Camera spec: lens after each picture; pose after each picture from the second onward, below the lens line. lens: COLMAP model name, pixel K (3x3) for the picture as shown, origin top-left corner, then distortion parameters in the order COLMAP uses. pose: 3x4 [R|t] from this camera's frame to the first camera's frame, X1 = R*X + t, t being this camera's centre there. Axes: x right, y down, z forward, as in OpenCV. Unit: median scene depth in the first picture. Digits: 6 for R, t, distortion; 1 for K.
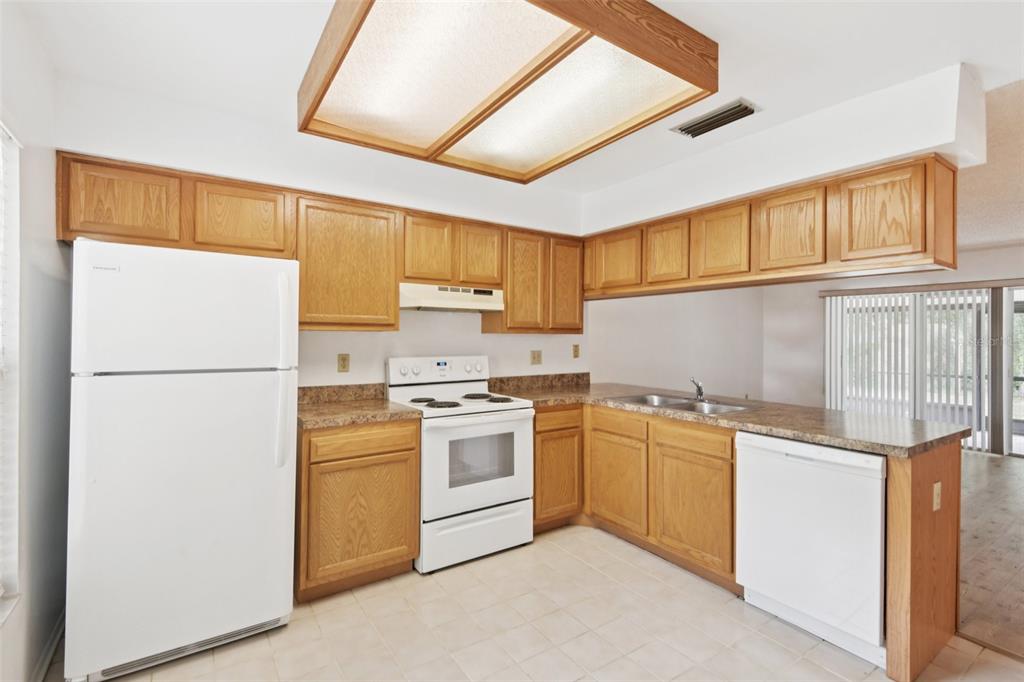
lens RADIAL K [[469.5, 0, 506.5], [0, 469.5, 331.4], [0, 0, 1]] dist [0.019608, -0.007151]
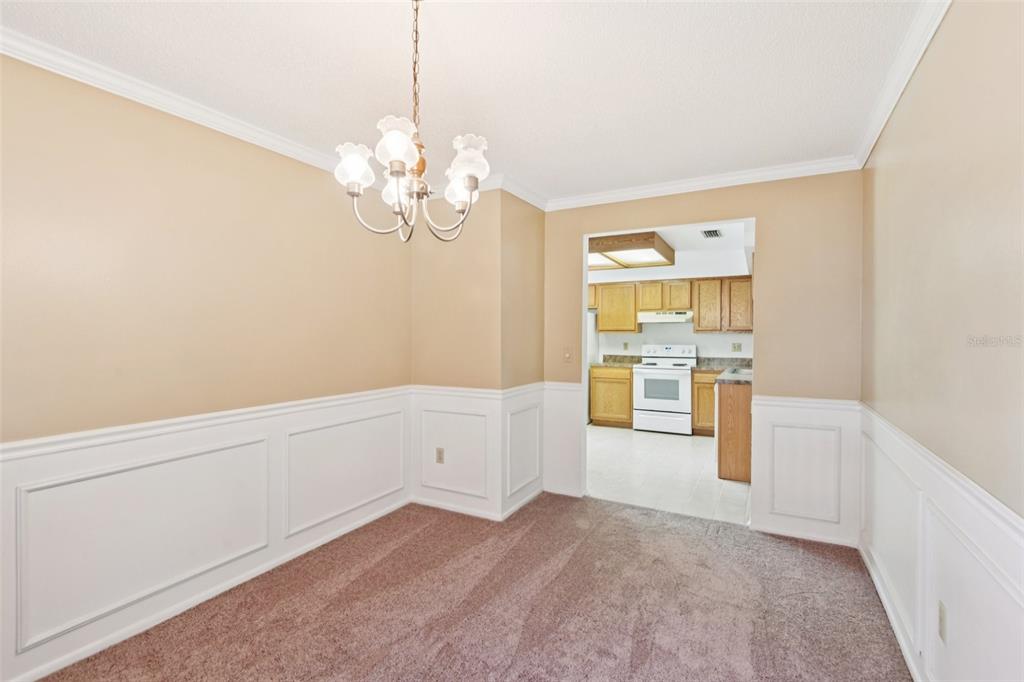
lens RADIAL K [[469.5, 0, 510.0], [0, 469.5, 338.2], [0, 0, 1]] dist [0.019608, -0.007151]
pose [[0.463475, 0.003749, -0.886102, 1.504186], [0.011708, 0.999878, 0.010354, -0.005522], [0.886032, -0.015173, 0.463375, -0.640133]]
